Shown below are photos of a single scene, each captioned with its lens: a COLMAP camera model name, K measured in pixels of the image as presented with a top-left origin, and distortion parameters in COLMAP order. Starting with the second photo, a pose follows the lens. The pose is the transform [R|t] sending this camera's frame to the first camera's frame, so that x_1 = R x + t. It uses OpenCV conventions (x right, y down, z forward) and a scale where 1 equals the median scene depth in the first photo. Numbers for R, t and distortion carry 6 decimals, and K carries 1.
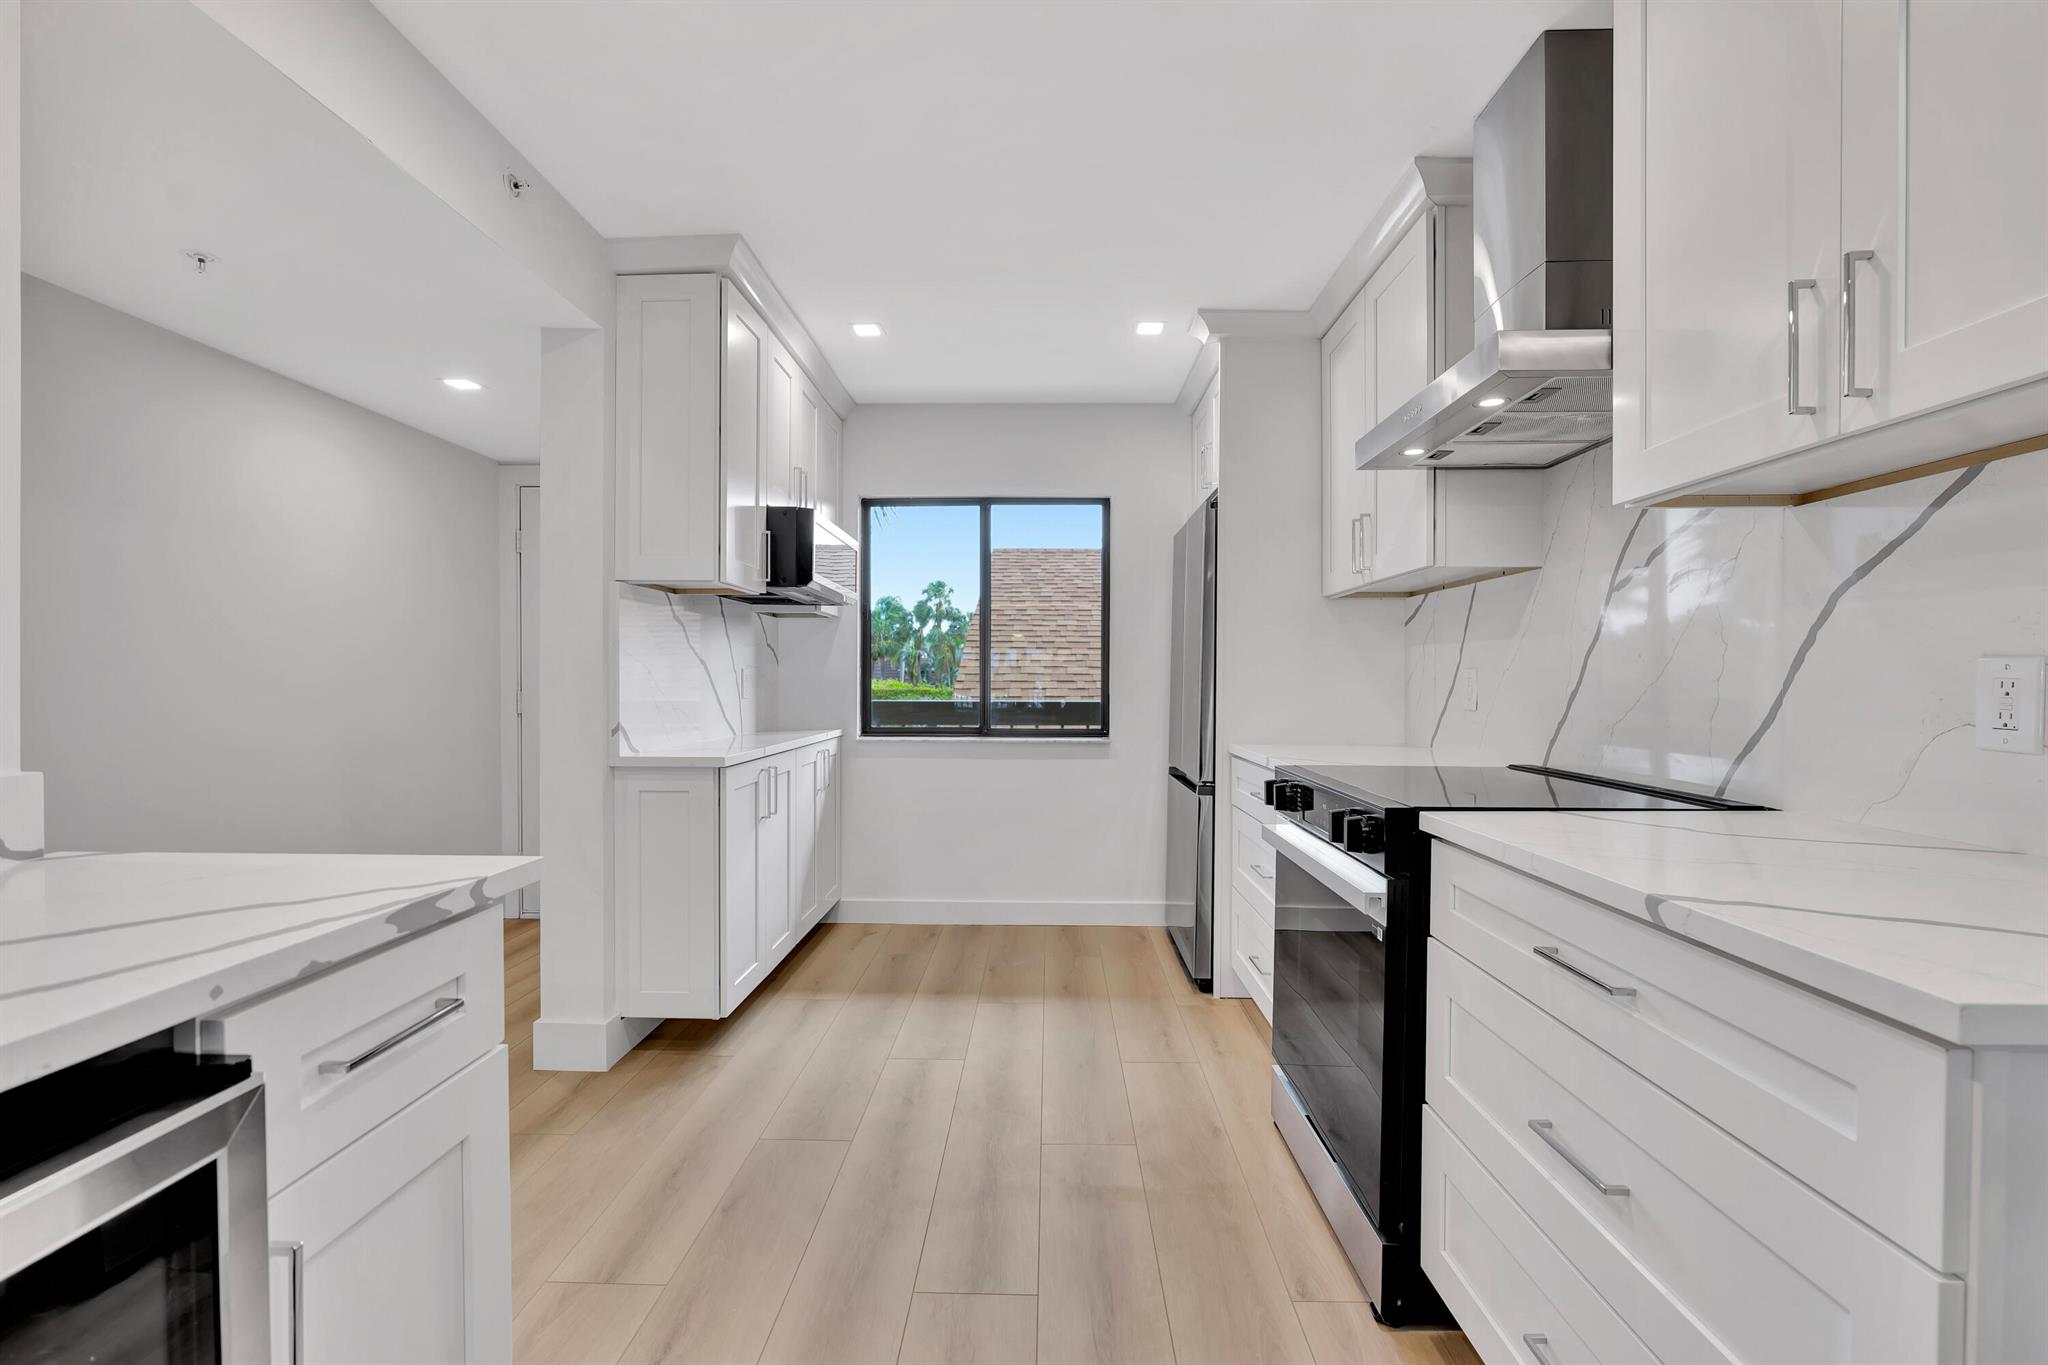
lens RADIAL K [[918.0, 0, 1024.4], [0, 918.0, 687.7], [0, 0, 1]] dist [-0.003453, -0.000166]
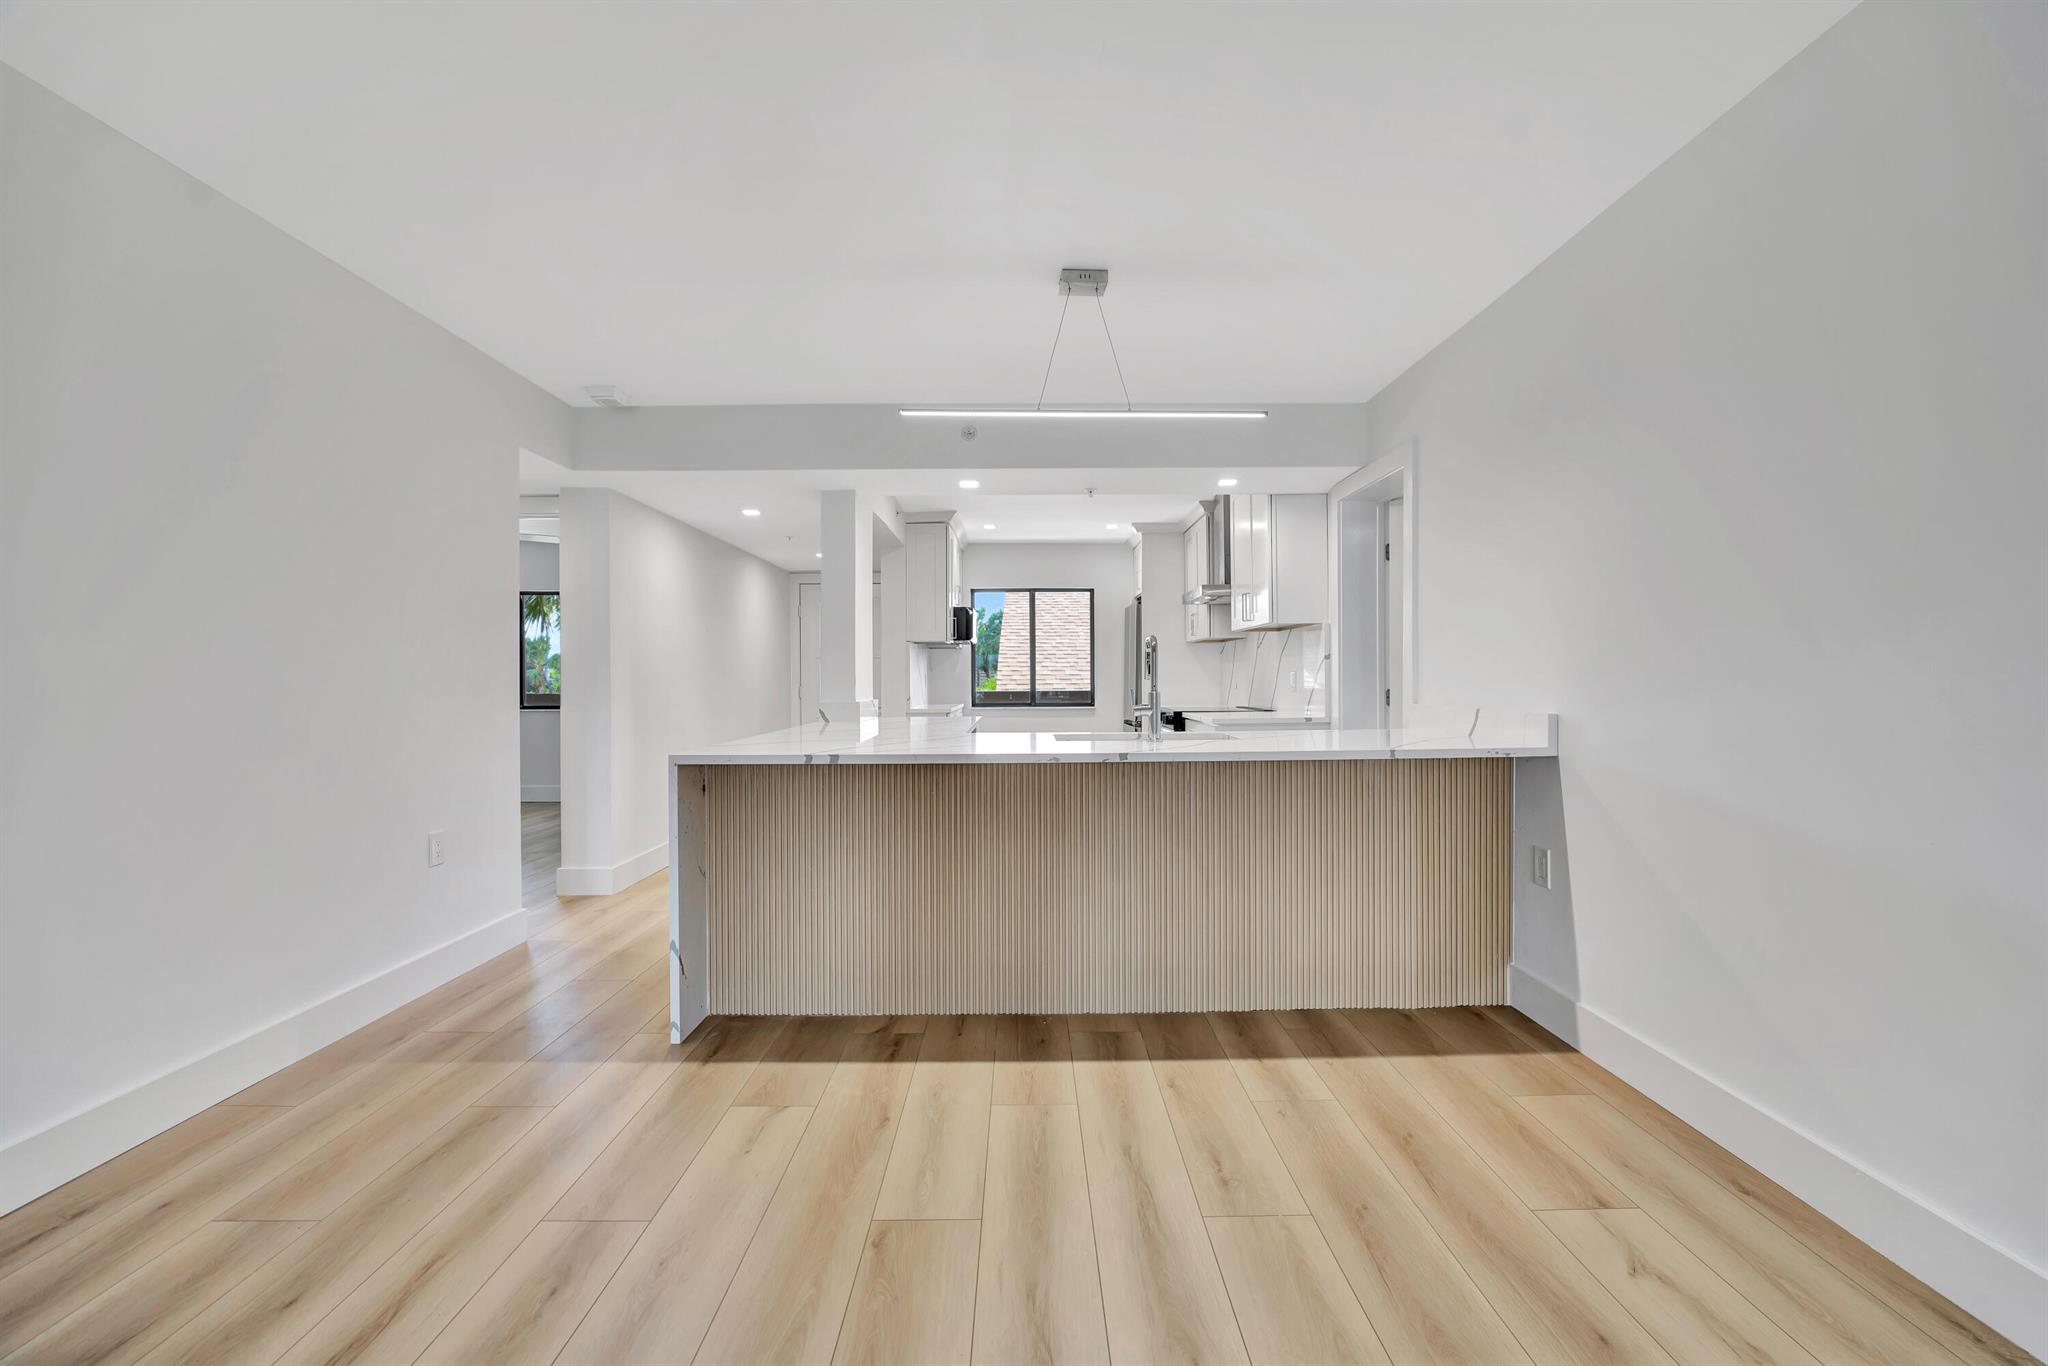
lens RADIAL K [[916.2, 0, 1012.1], [0, 916.2, 672.7], [0, 0, 1]] dist [-0.001708, 0.000287]
pose [[0.999863, -0.007437, 0.014808, -0.132475], [0.007665, 0.999852, -0.015398, 0.010250], [-0.014691, 0.015510, 0.999772, -1.133182]]
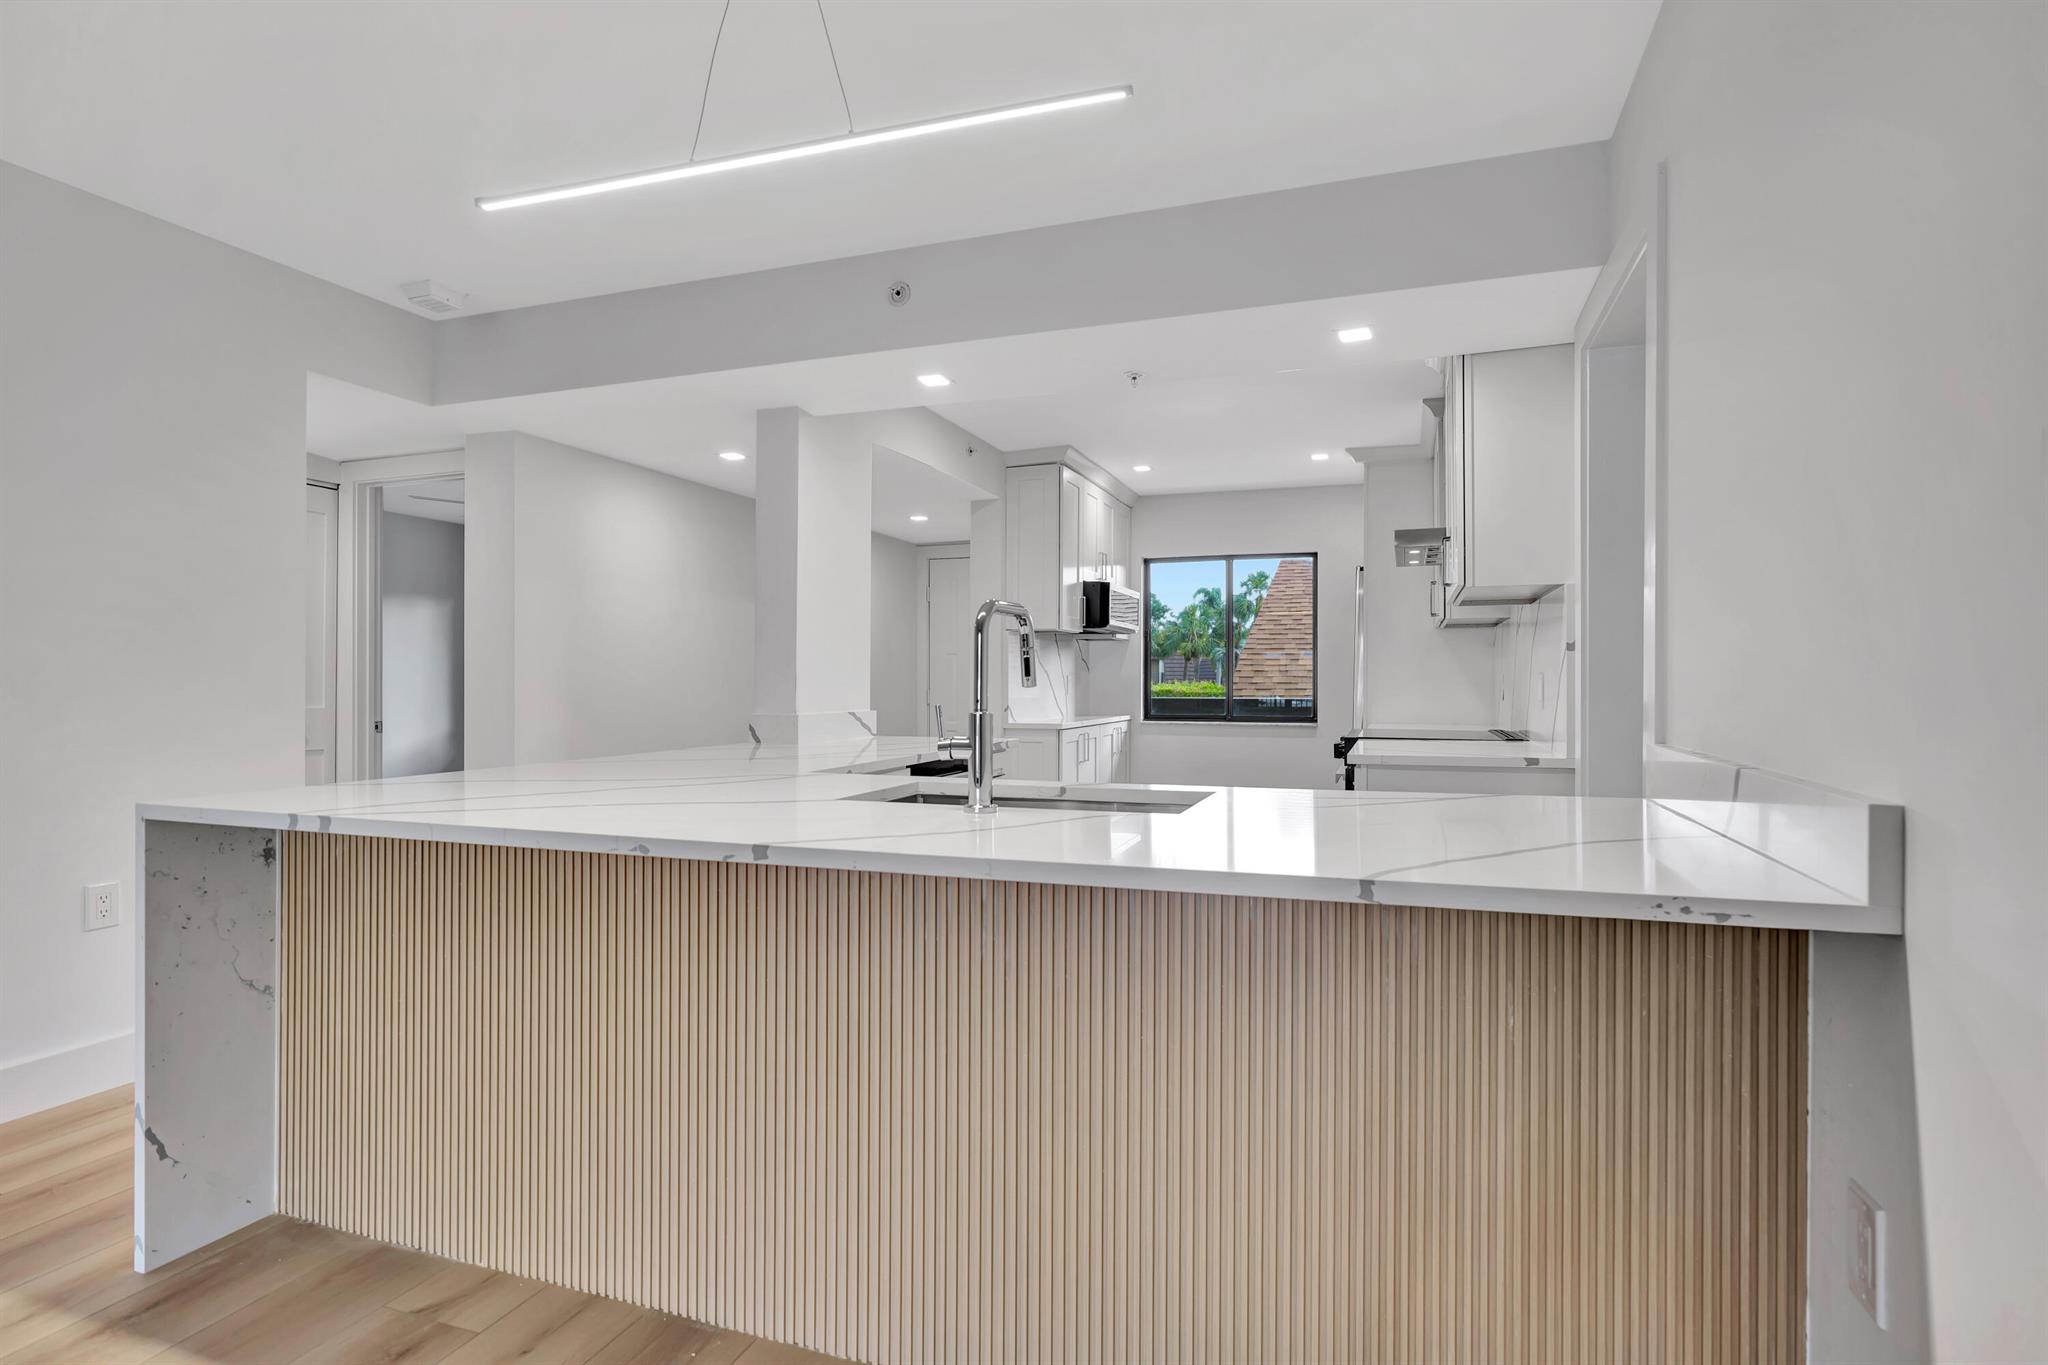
lens RADIAL K [[1049.4, 0, 1012.7], [0, 1049.4, 677.8], [0, 0, 1]] dist [-0.026411, 0.023862]
pose [[0.945354, -0.001853, -0.326041, 0.190902], [-0.002182, 0.999926, -0.012009, 0.005796], [0.326039, 0.012064, 0.945279, -0.731722]]
